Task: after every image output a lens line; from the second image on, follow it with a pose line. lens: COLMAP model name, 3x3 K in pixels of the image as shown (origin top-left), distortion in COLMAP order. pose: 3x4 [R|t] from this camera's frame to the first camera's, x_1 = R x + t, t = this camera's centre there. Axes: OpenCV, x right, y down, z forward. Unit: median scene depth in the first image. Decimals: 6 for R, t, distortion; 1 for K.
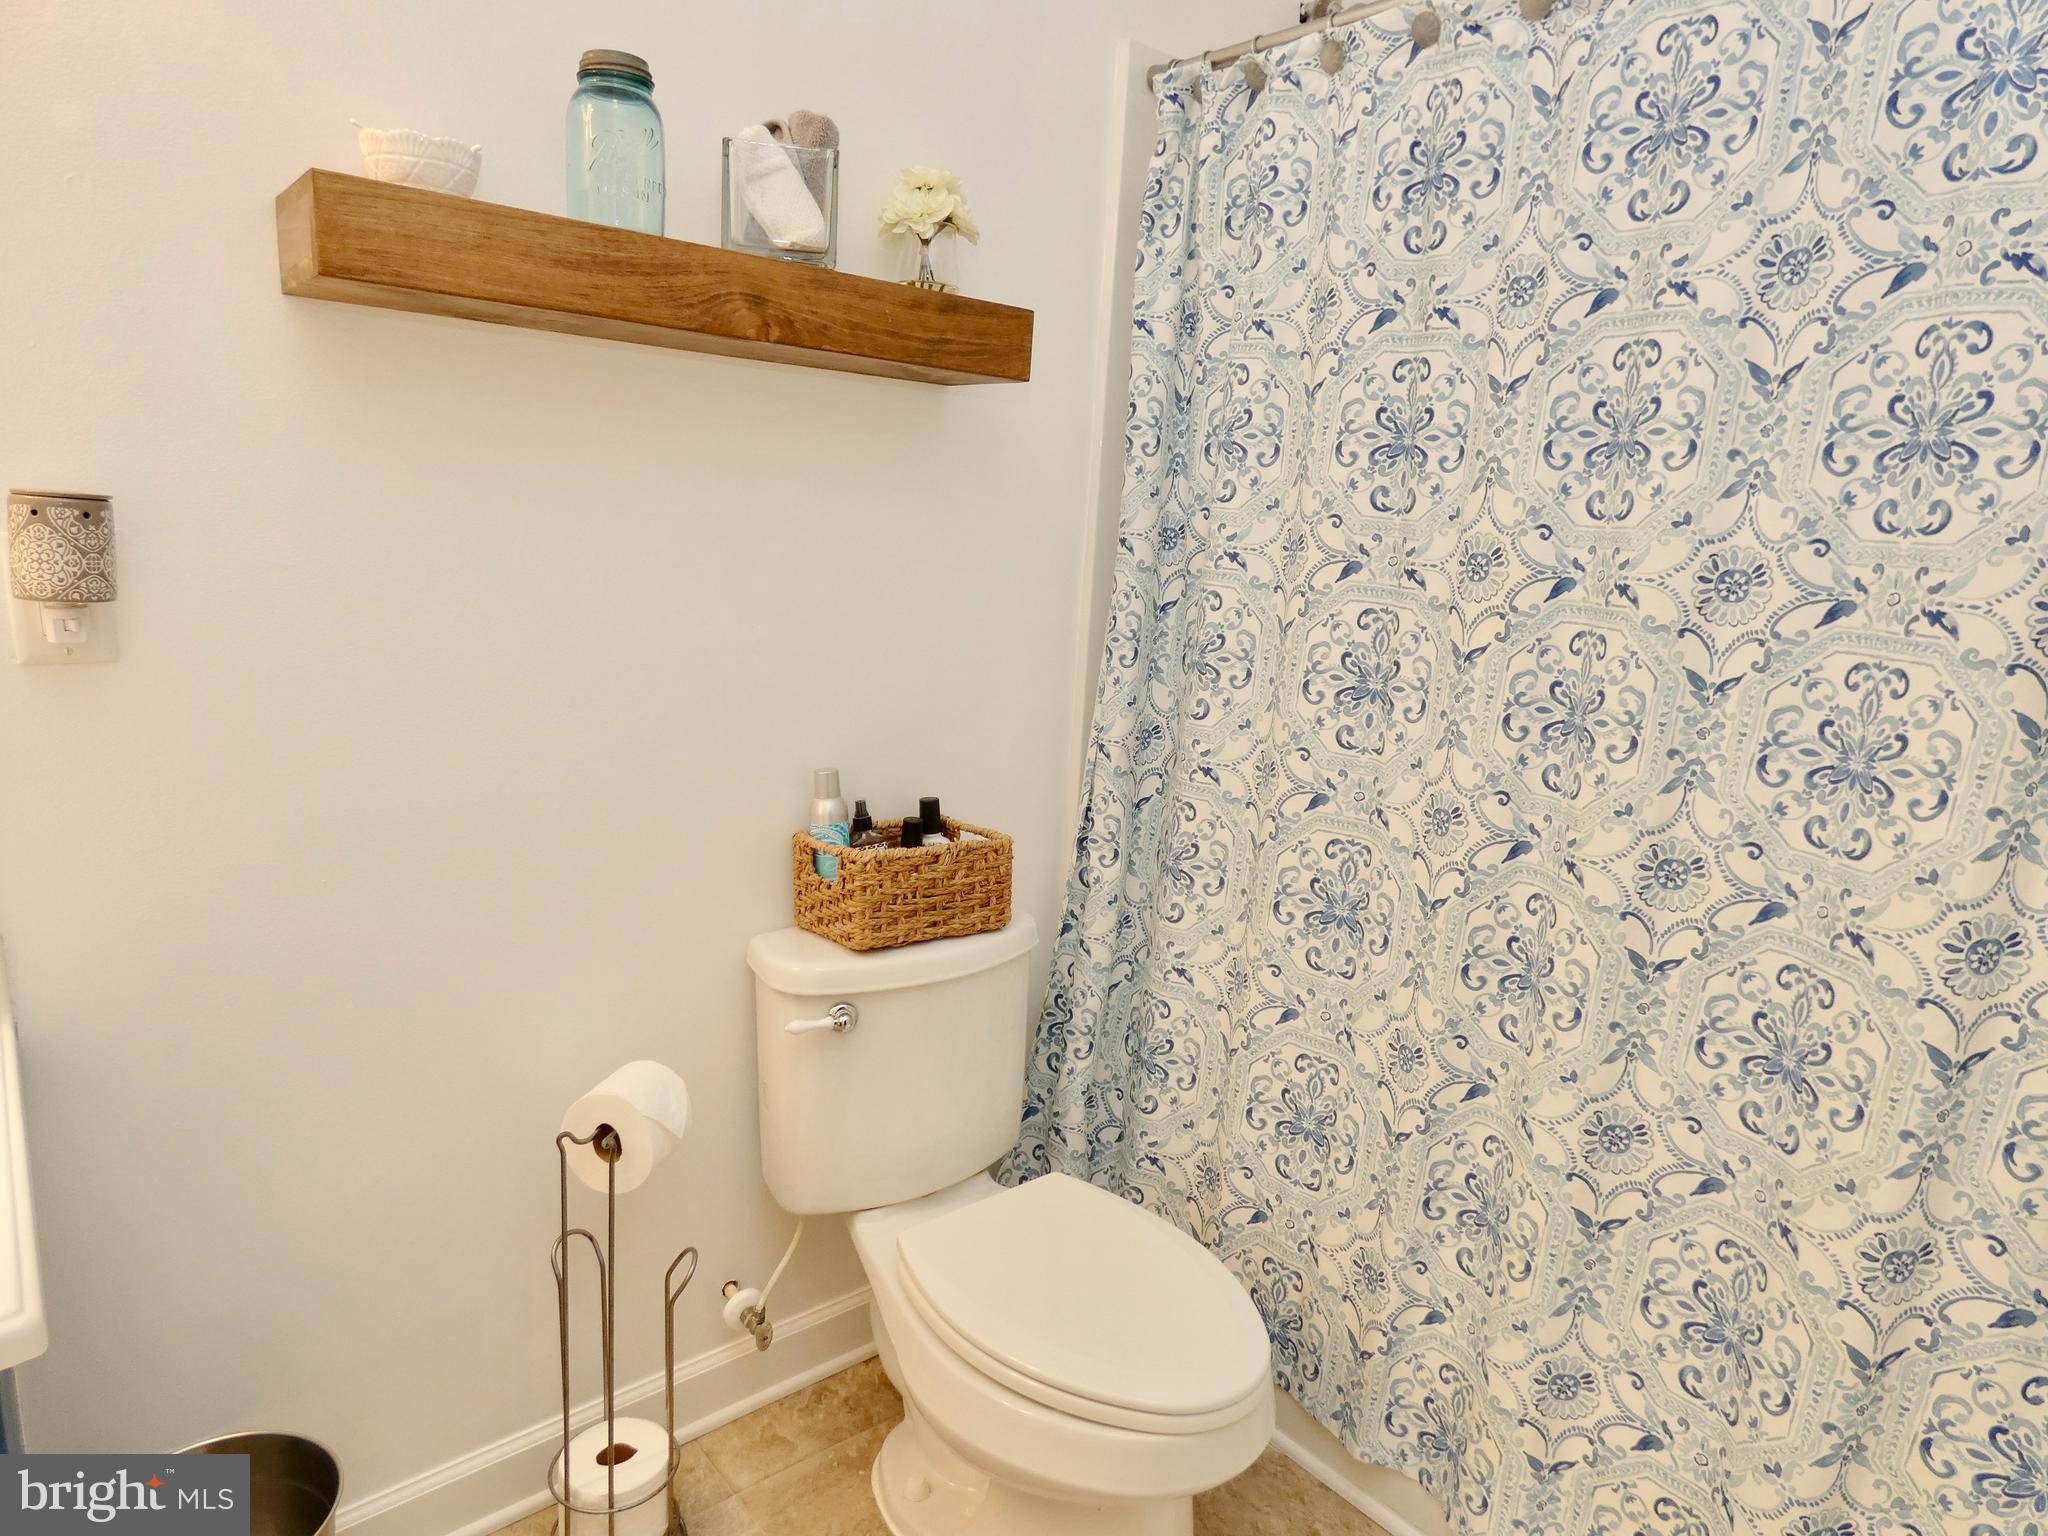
lens RADIAL K [[1229.0, 0, 1017.1], [0, 1229.0, 763.4], [0, 0, 1]] dist [-0.002120, 0.010237]
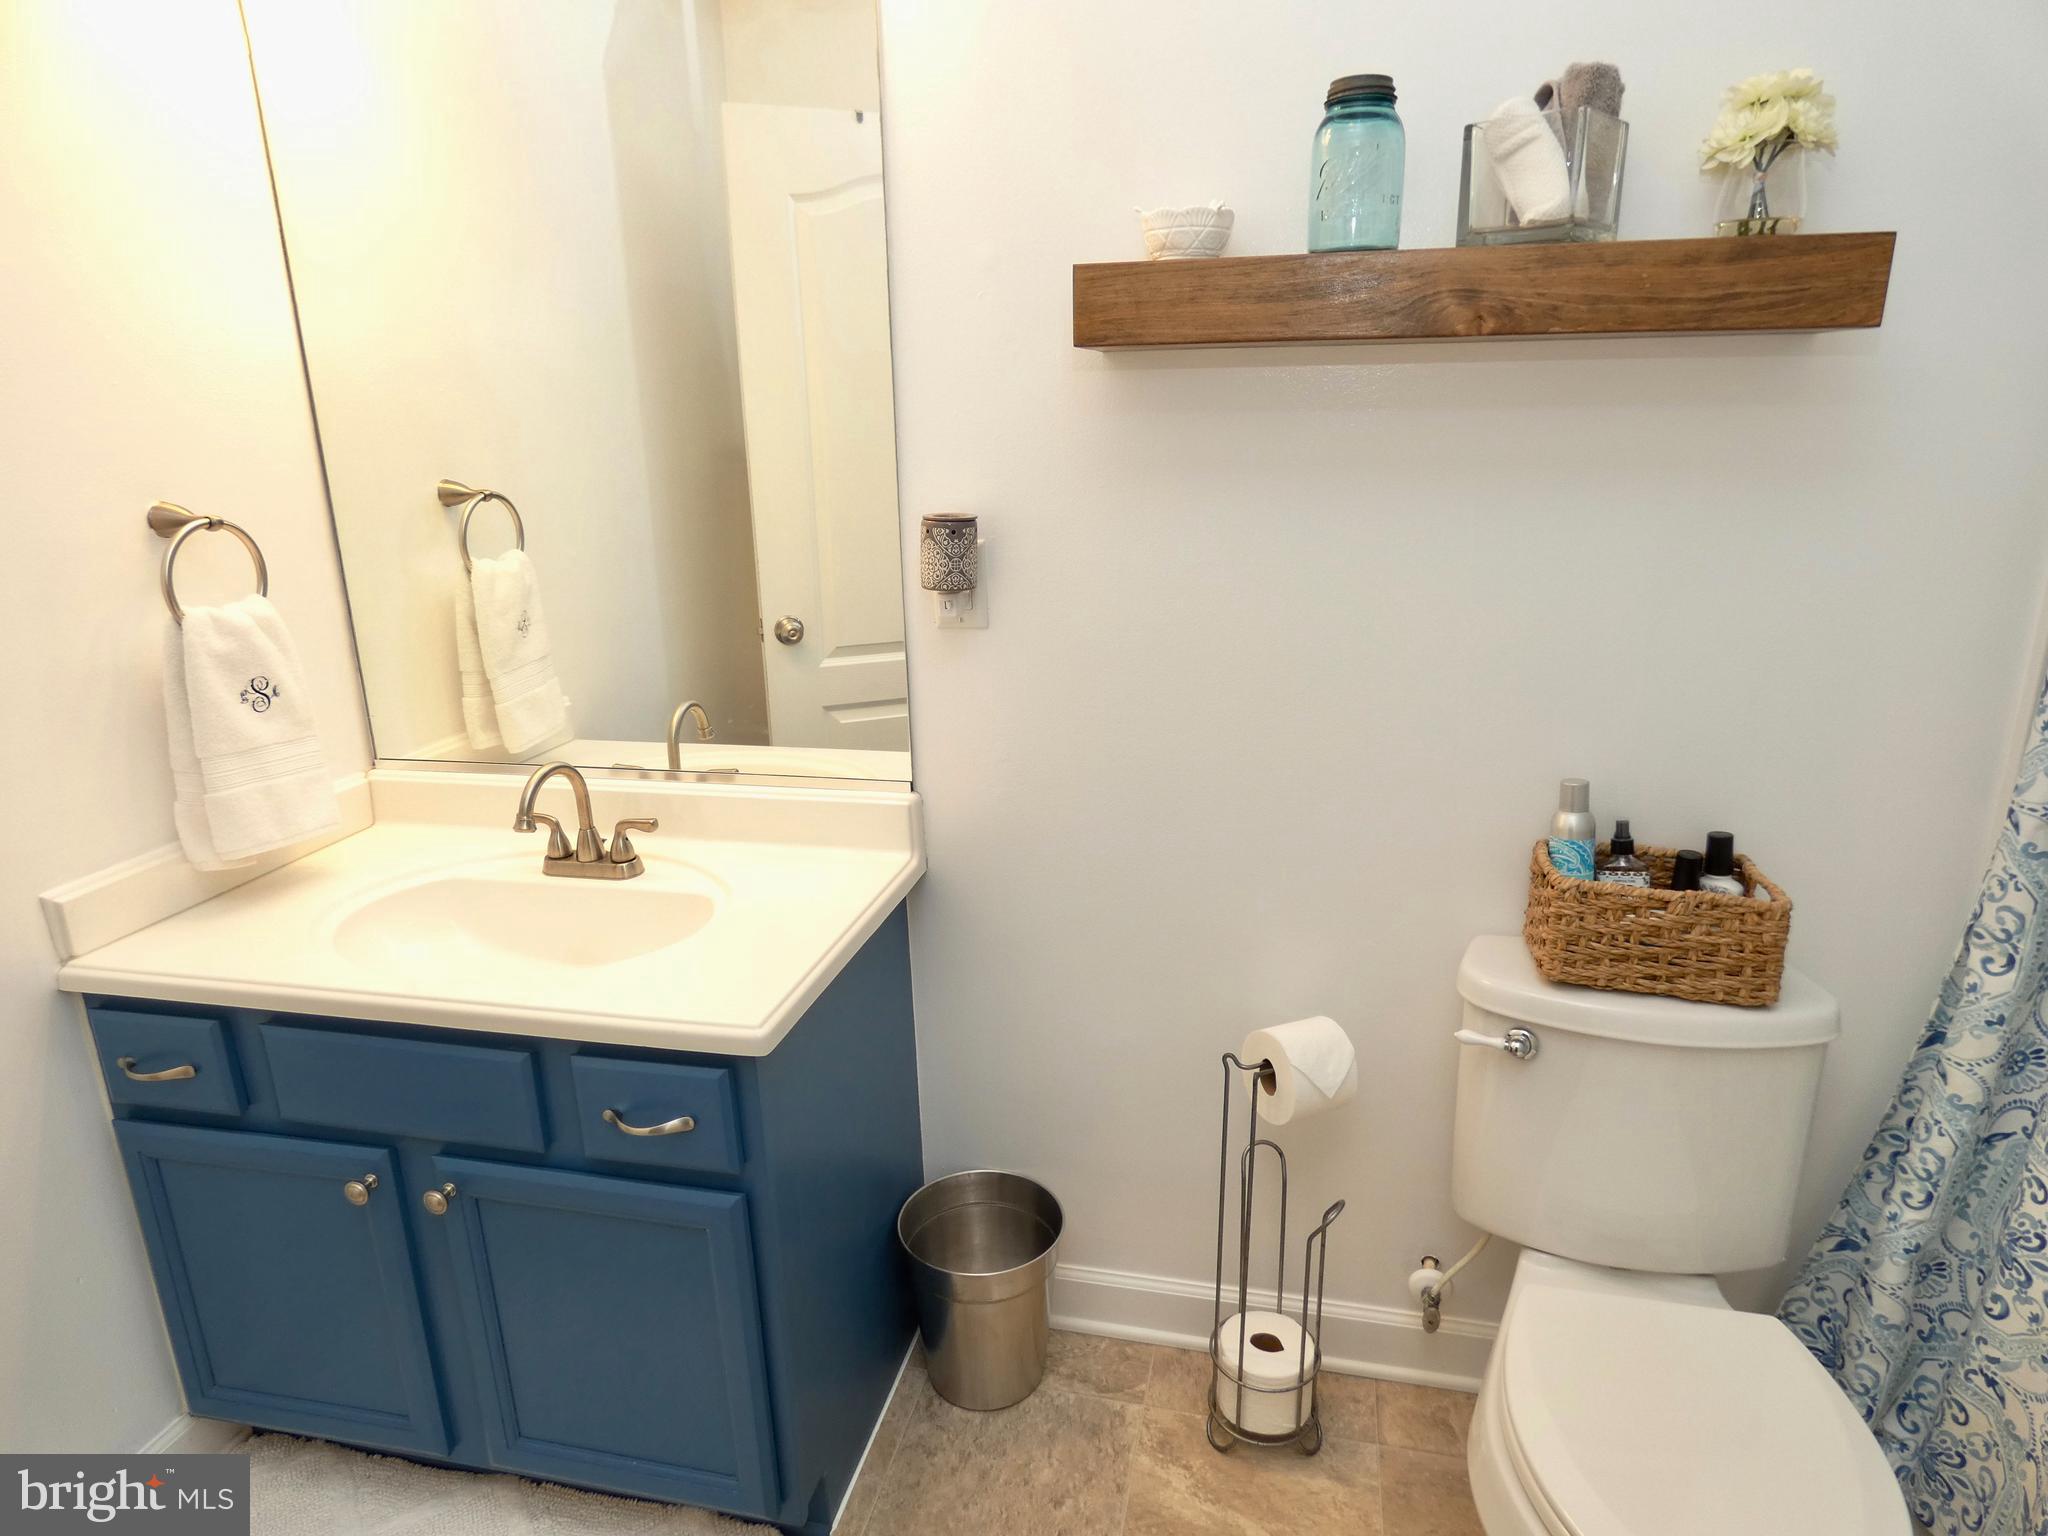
lens RADIAL K [[1224.2, 0, 1029.5], [0, 1224.2, 767.2], [0, 0, 1]] dist [-0.003915, -0.002366]
pose [[0.602249, 0.162212, -0.781655, 0.326402], [-0.108518, 0.986685, 0.121149, -0.074786], [0.790899, 0.011862, 0.611832, 0.120951]]
